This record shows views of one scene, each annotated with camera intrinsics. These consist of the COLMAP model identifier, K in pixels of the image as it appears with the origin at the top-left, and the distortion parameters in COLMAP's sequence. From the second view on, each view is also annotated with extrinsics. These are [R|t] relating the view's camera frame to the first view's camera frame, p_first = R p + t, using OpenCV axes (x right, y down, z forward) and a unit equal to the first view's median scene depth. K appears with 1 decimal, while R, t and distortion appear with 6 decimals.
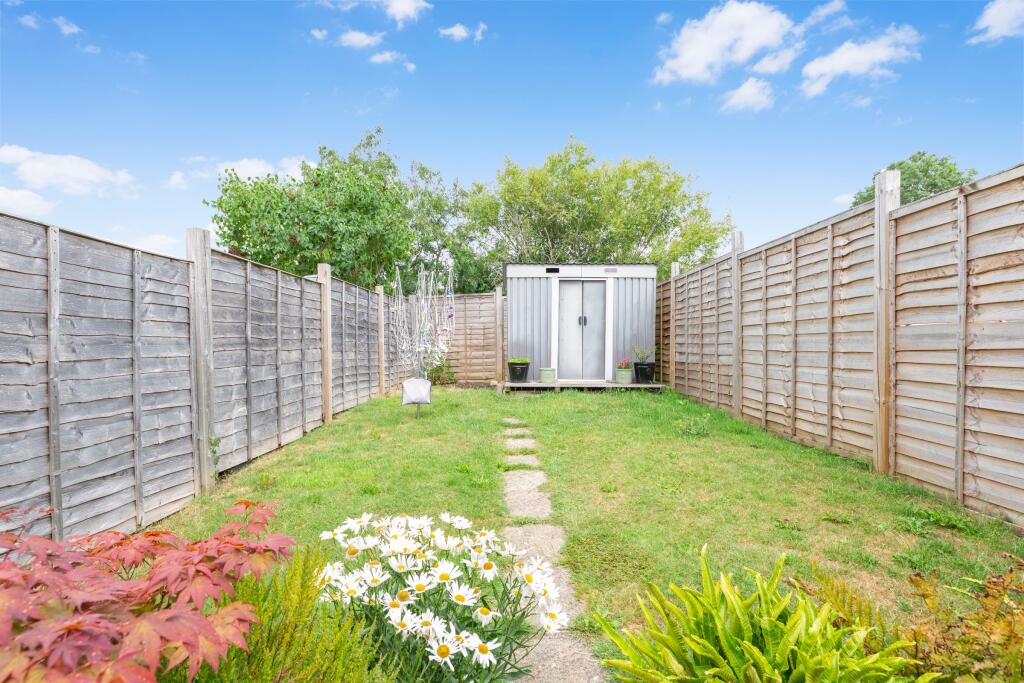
lens RADIAL K [[448.8, 0, 510.9], [0, 448.8, 357.3], [0, 0, 1]] dist [0.003528, -0.000184]
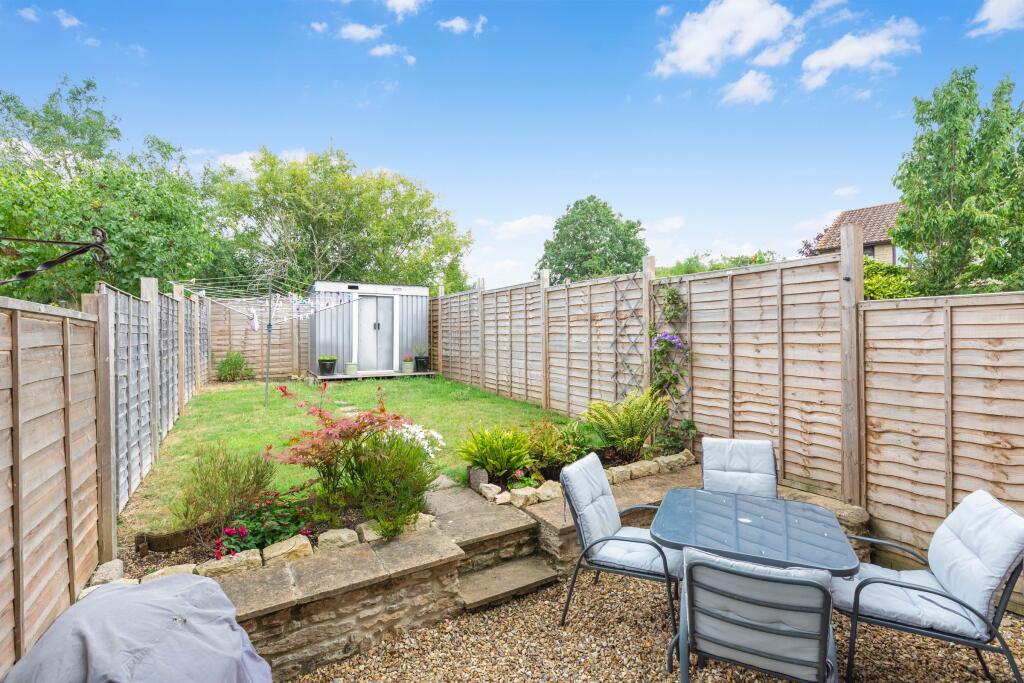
lens RADIAL K [[448.8, 0, 510.9], [0, 448.8, 357.3], [0, 0, 1]] dist [0.003528, -0.000184]
pose [[0.854793, -0.026522, 0.518291, -0.196400], [0.012790, 0.999467, 0.030051, -0.025612], [-0.518812, -0.019059, 0.854676, -0.349967]]
